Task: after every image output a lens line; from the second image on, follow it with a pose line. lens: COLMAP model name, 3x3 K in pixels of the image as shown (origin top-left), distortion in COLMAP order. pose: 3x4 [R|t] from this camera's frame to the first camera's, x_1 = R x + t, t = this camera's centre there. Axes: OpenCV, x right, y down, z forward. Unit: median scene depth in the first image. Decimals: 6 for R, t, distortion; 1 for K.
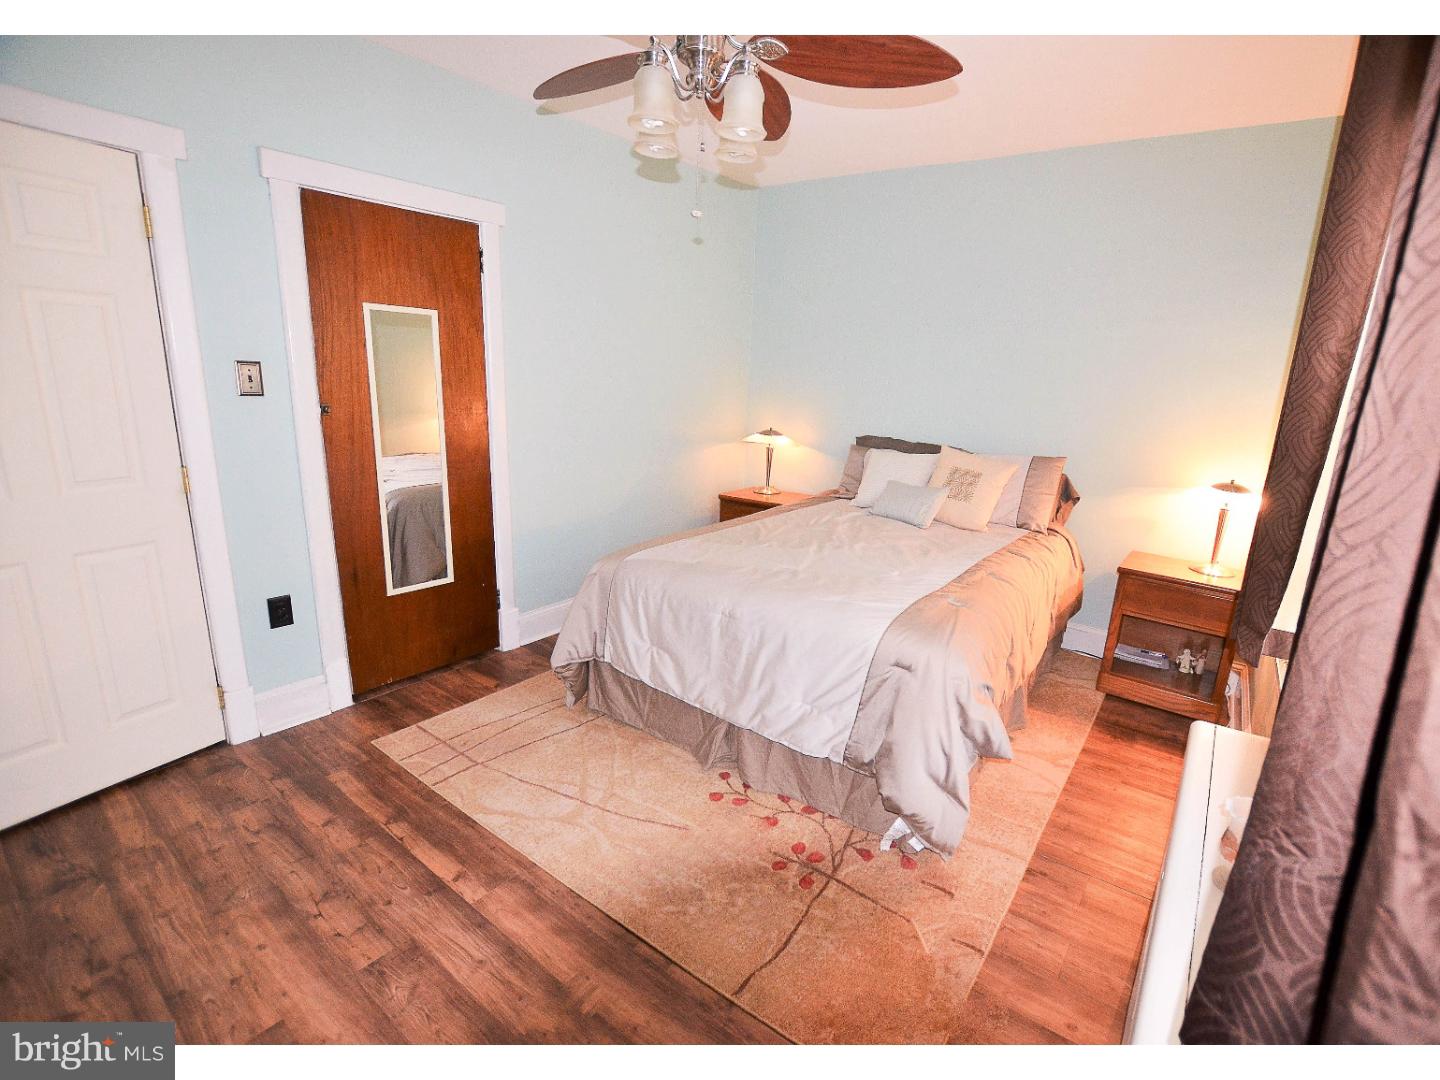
lens RADIAL K [[633.2, 0, 723.1], [0, 633.2, 538.7], [0, 0, 1]] dist [-0.021136, -0.000392]
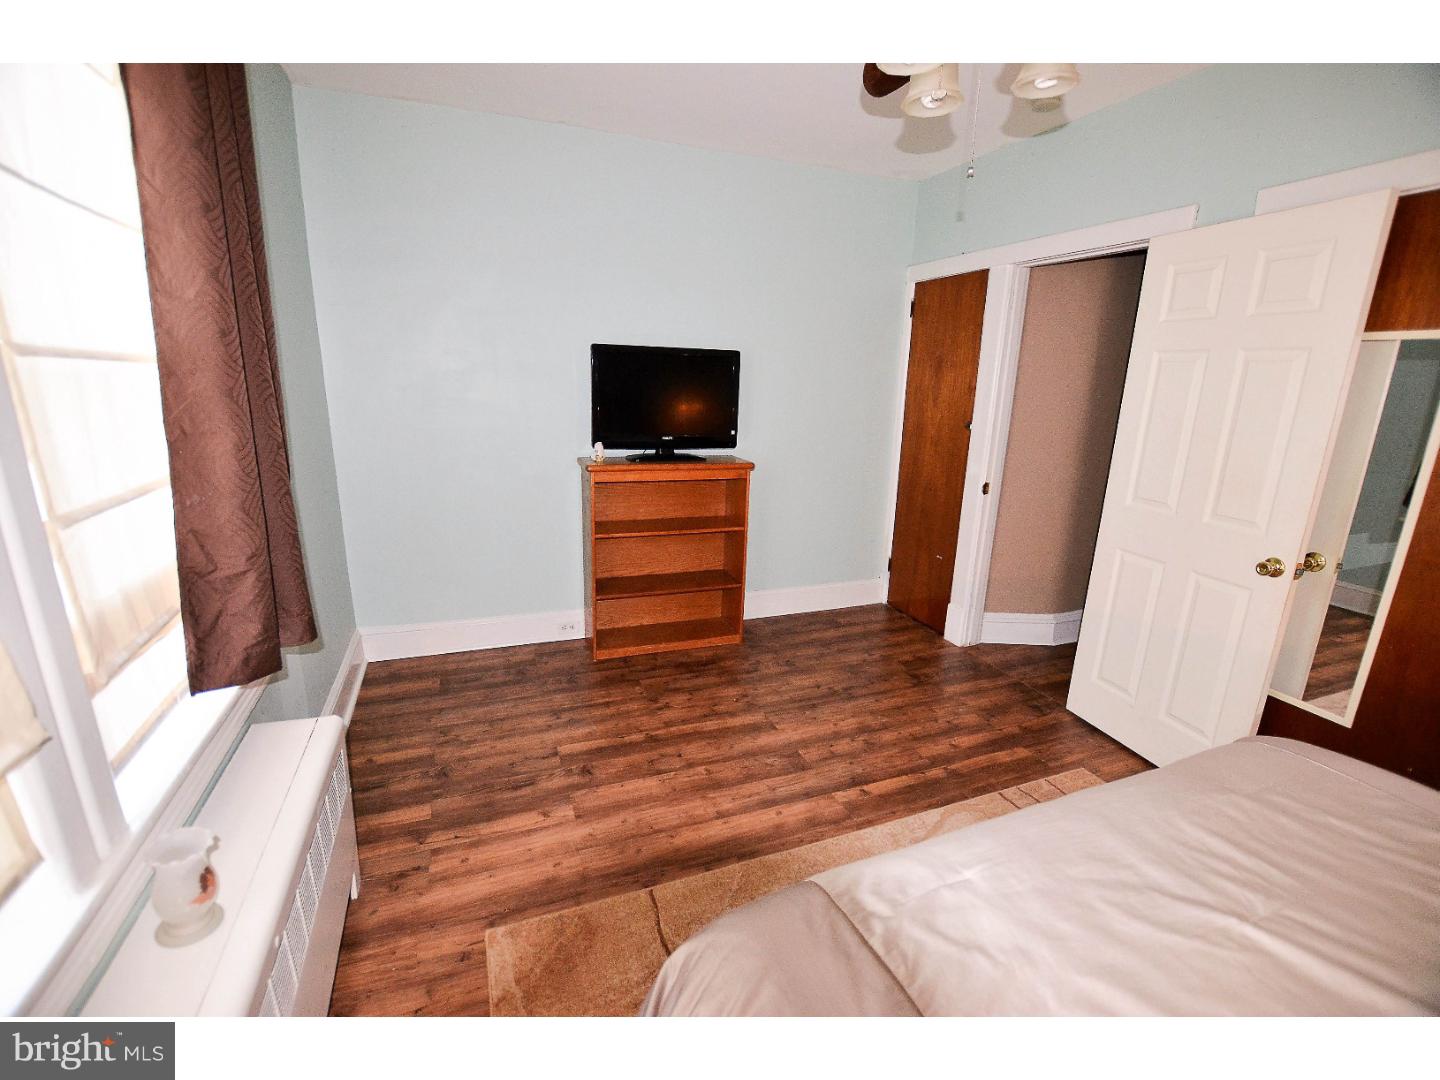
lens RADIAL K [[633.2, 0, 723.1], [0, 633.2, 538.7], [0, 0, 1]] dist [-0.021136, -0.000392]
pose [[-0.499815, 0.162083, -0.850832, 0.709077], [-0.244168, 0.916125, 0.317956, -0.260431], [0.831004, 0.366665, -0.418317, 1.088254]]
